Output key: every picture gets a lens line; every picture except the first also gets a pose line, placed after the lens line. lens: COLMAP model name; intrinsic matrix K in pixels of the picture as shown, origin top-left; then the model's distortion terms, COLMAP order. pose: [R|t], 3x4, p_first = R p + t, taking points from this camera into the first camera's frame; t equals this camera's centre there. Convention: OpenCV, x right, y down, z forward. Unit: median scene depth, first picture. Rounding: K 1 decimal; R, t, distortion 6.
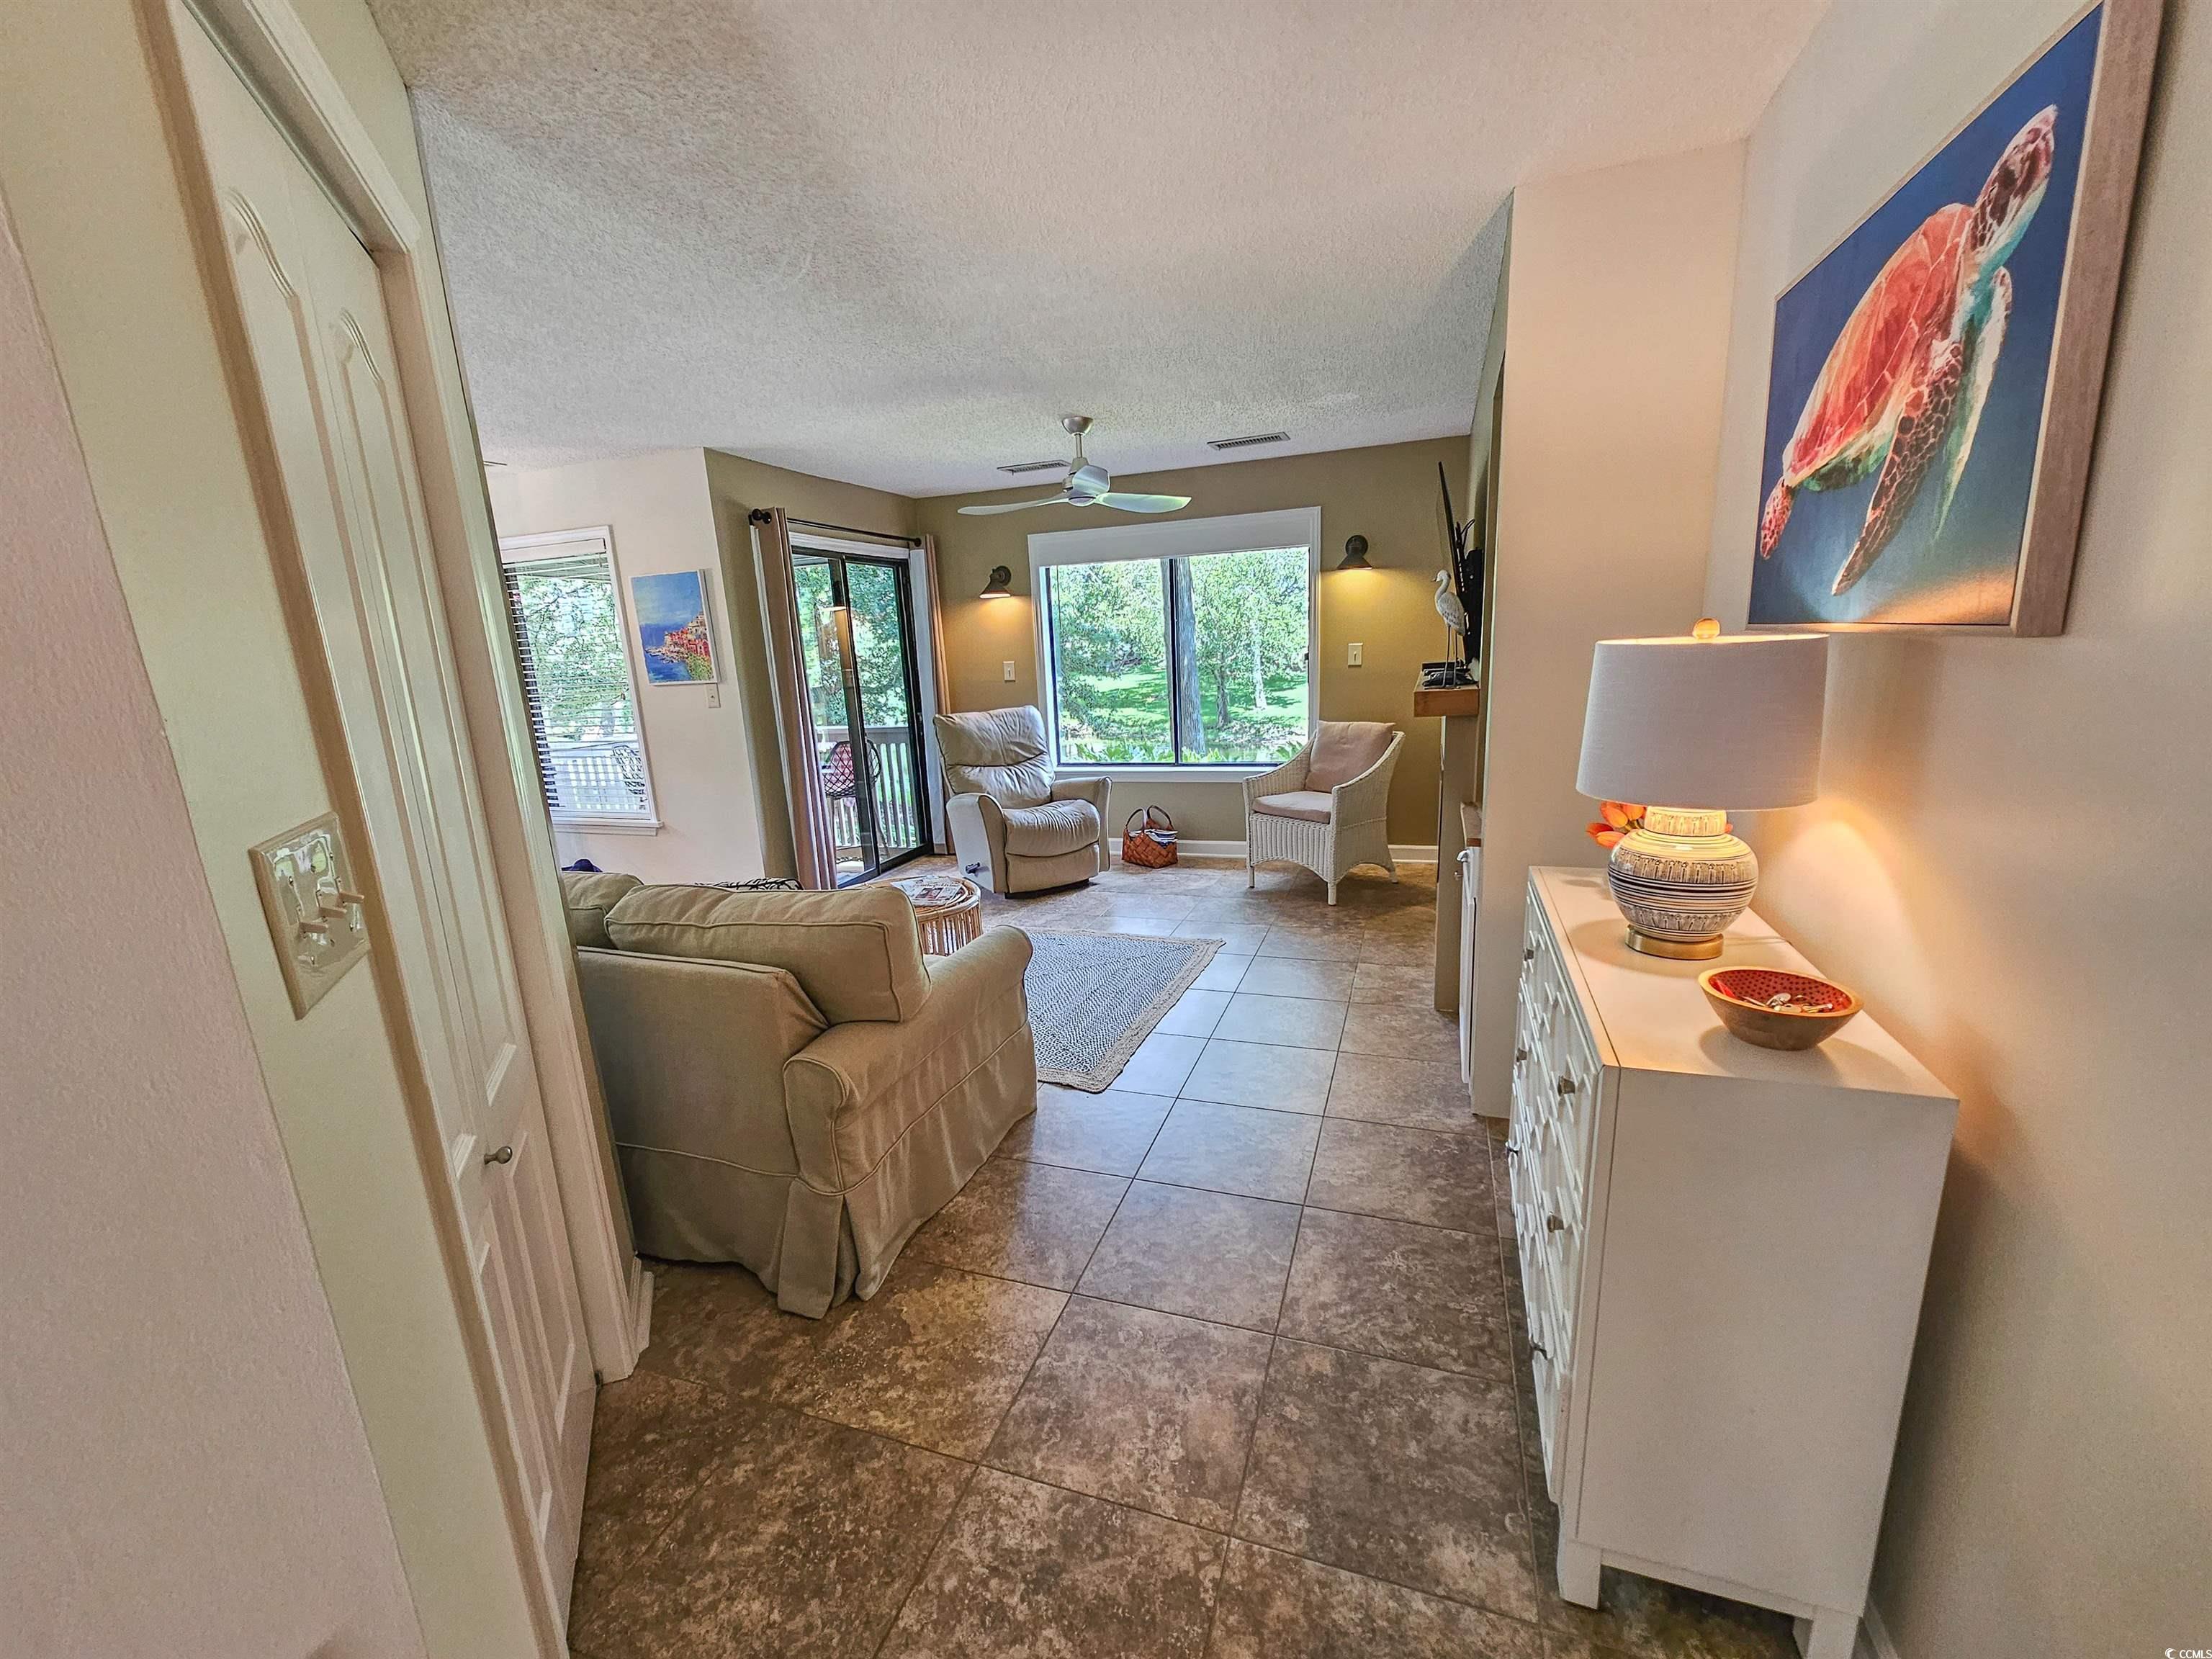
lens RADIAL K [[899.5, 0, 1106.4], [0, 899.5, 846.9], [0, 0, 1]] dist [-0.003844, 0.001397]
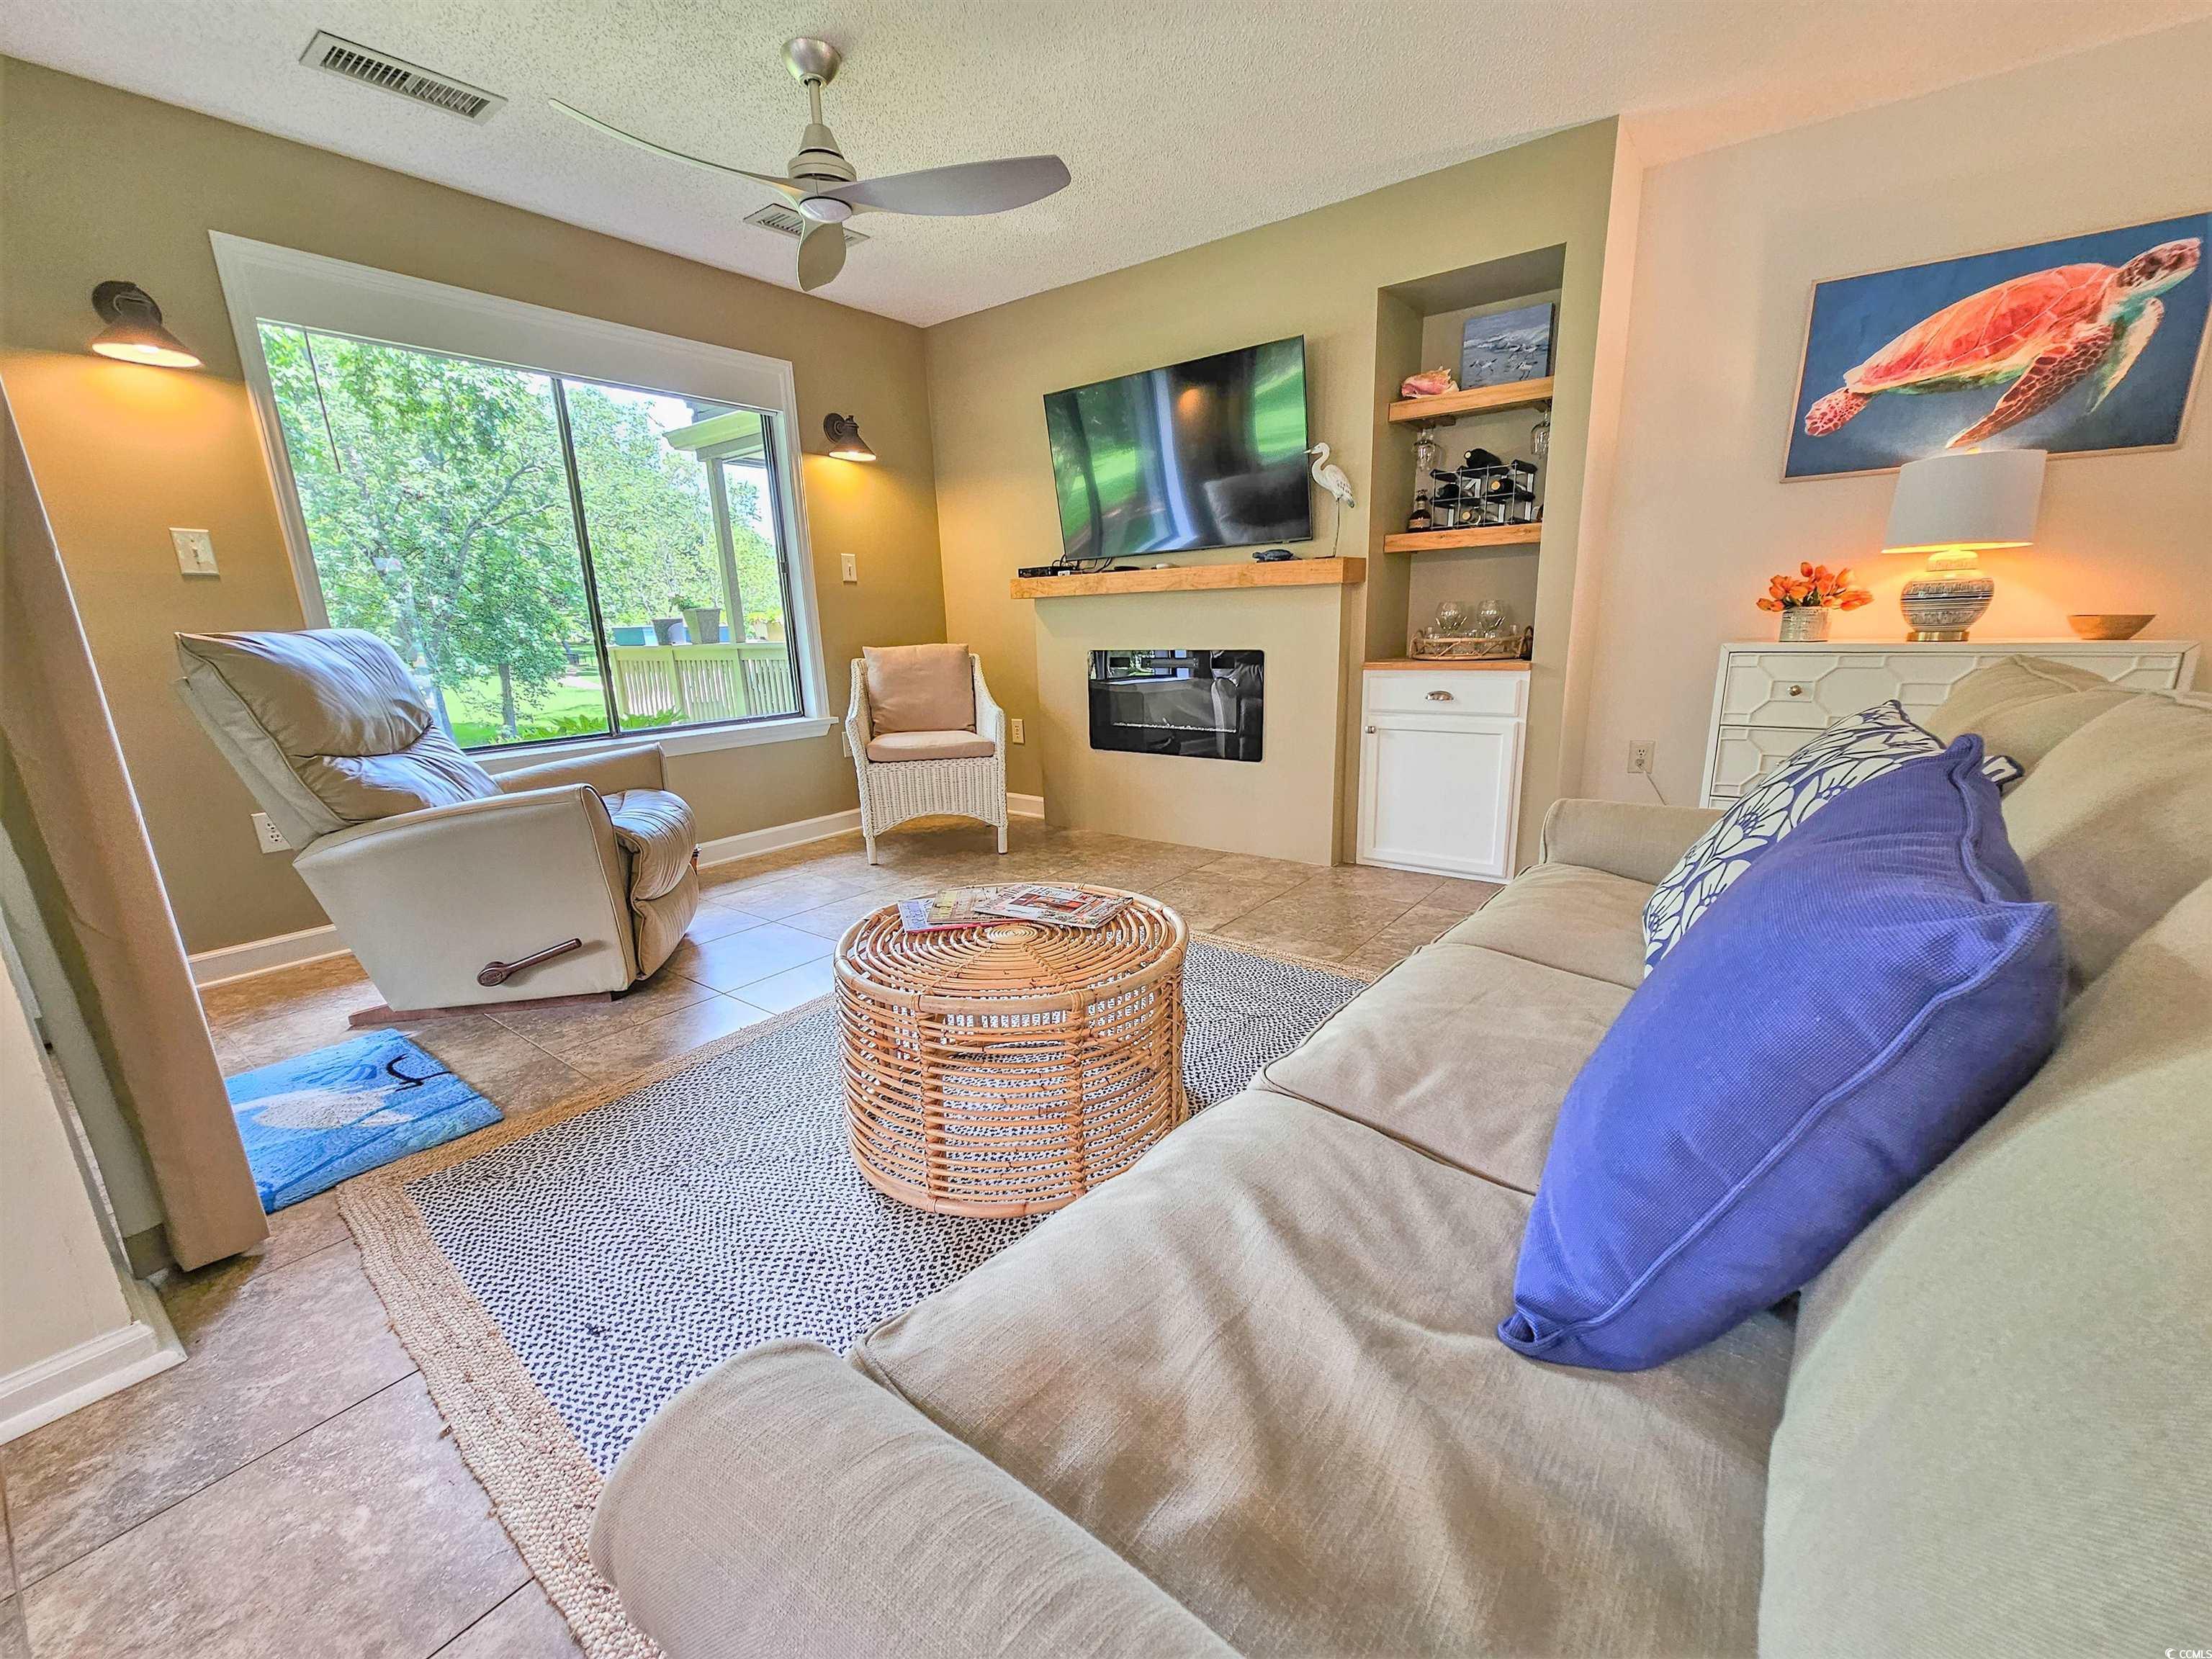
lens RADIAL K [[899.5, 0, 1109.4], [0, 899.5, 851.7], [0, 0, 1]] dist [-0.003844, 0.001397]
pose [[0.304232, -0.200652, 0.931226, -0.528050], [0.223832, 0.965253, 0.134858, -0.029521], [-0.925928, 0.167410, 0.338573, 0.647813]]
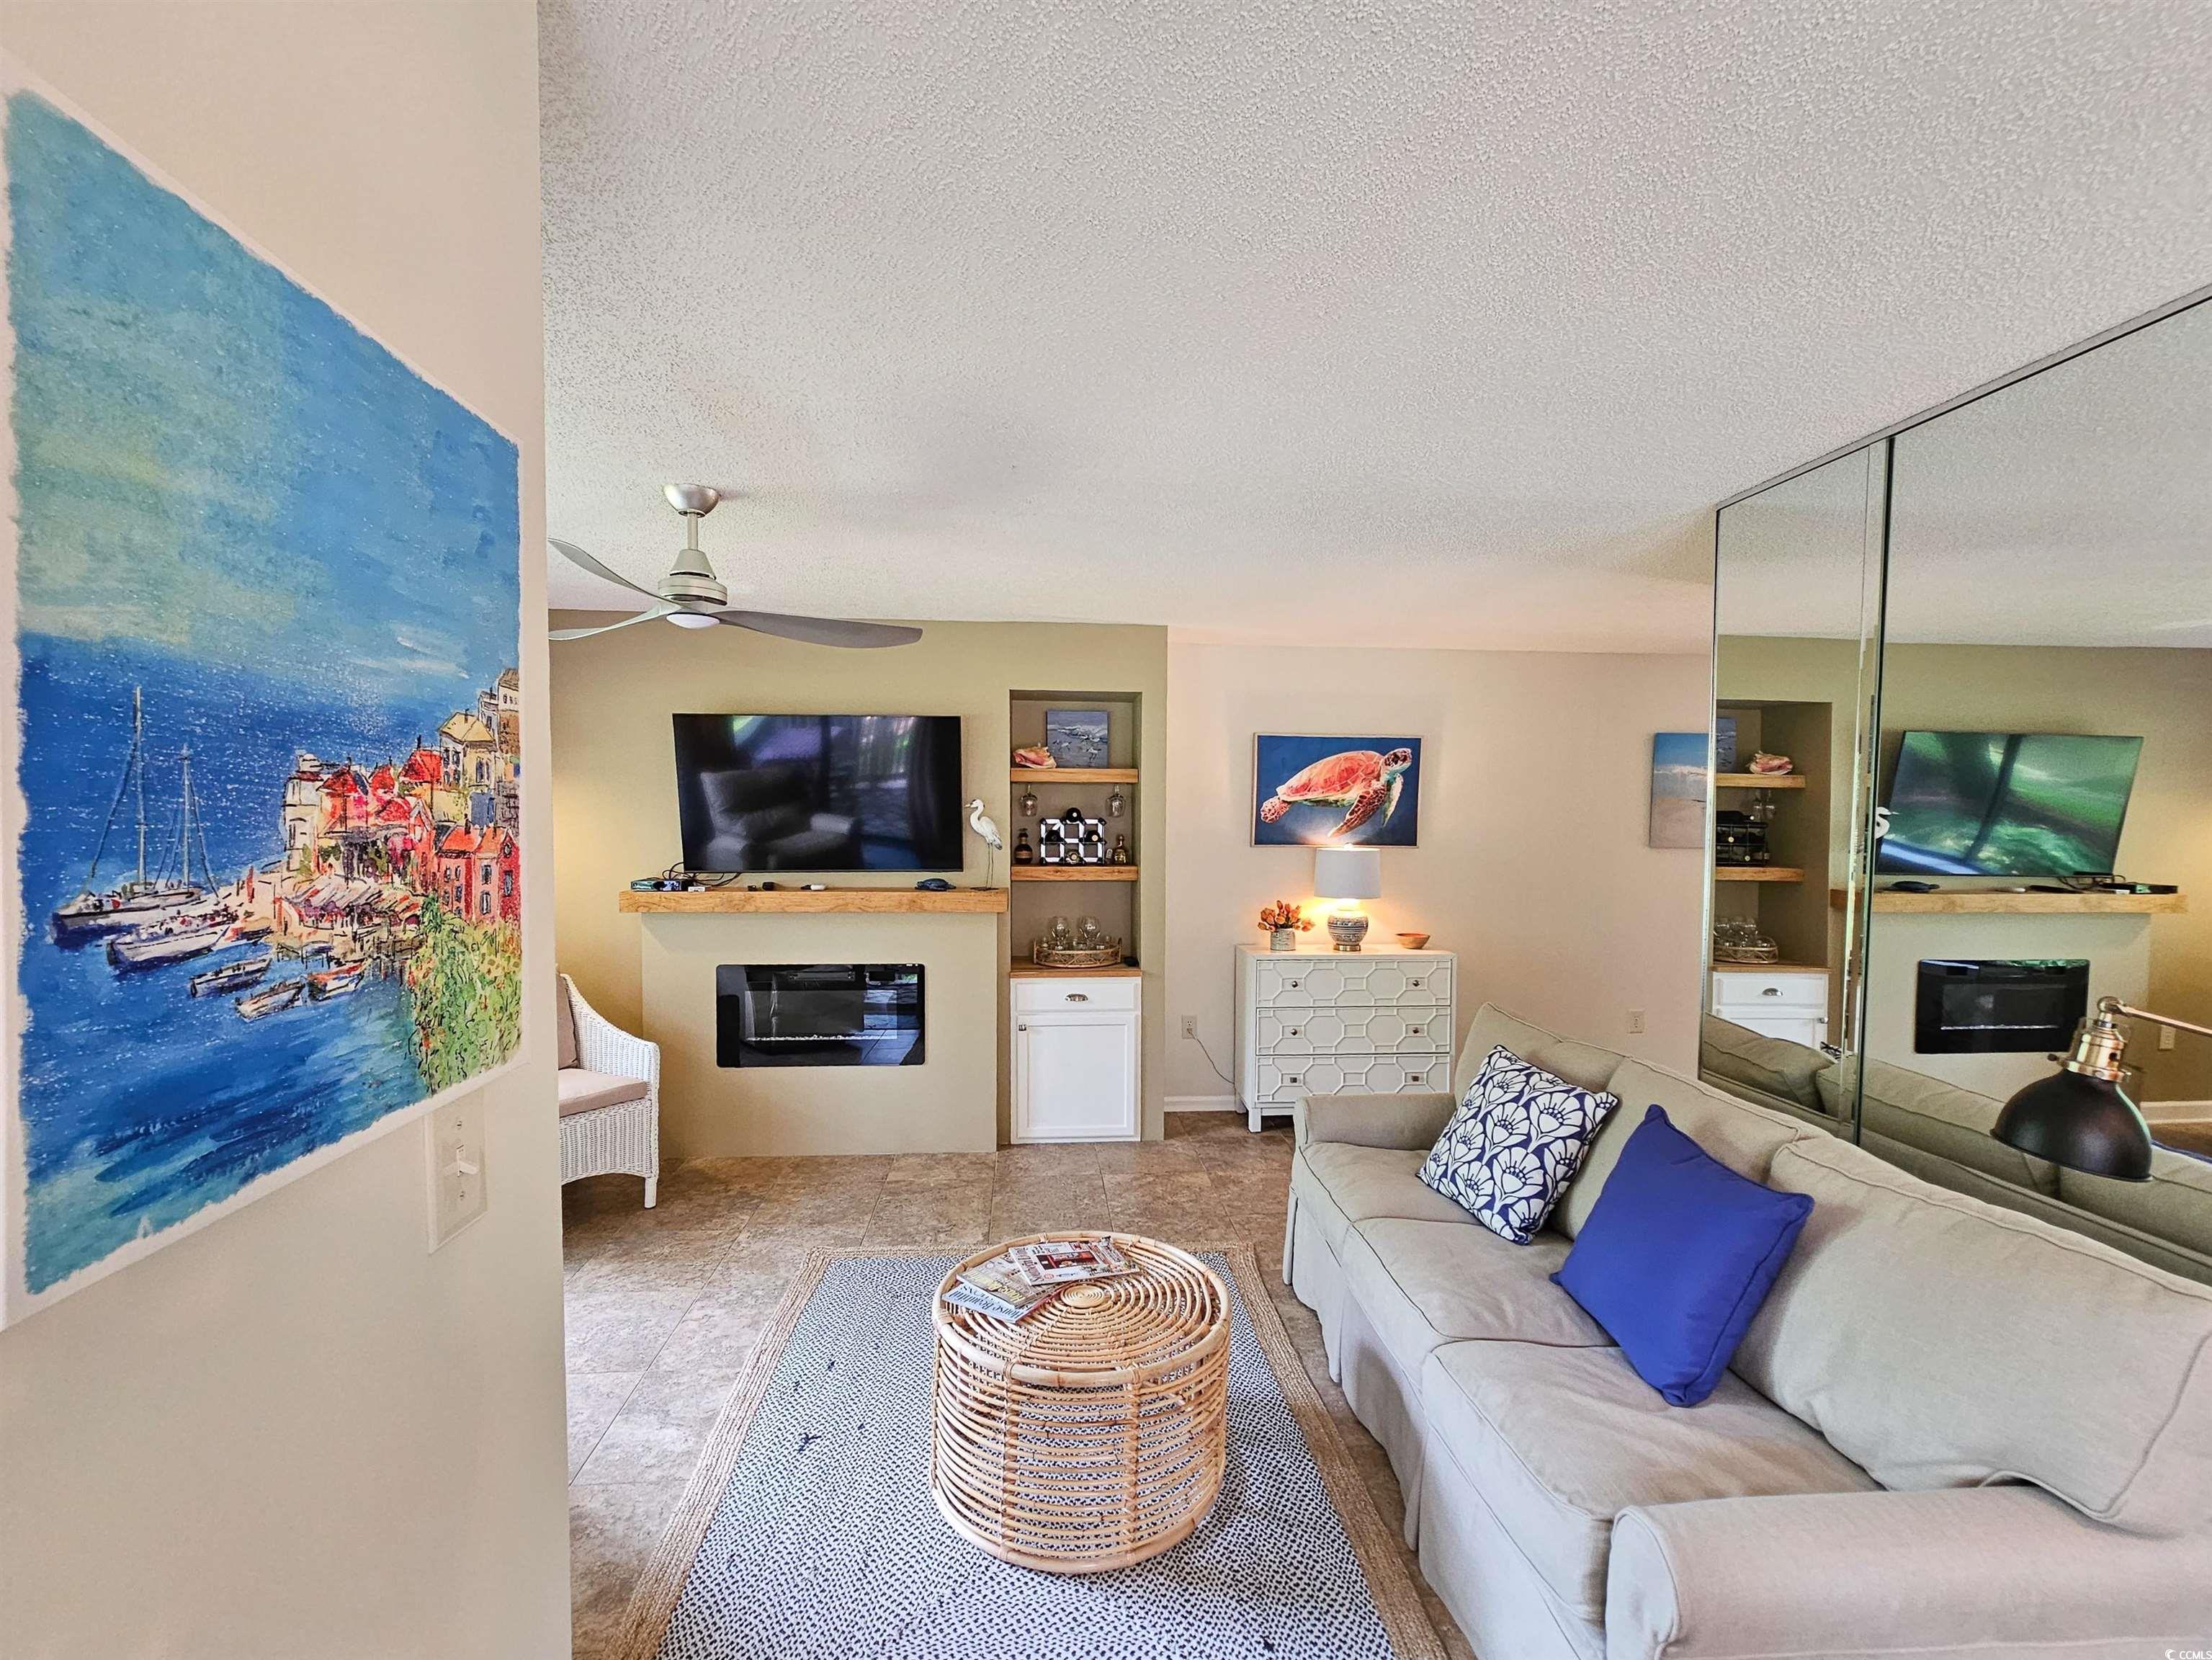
lens RADIAL K [[963.4, 0, 1098.1], [0, 963.4, 858.5], [0, 0, 1]] dist [-0.002030, 0.000005]
pose [[-0.401351, 0.004205, 0.915915, -0.646830], [0.216706, 0.972033, 0.090498, -0.212959], [-0.889919, 0.234805, -0.391038, 0.953095]]
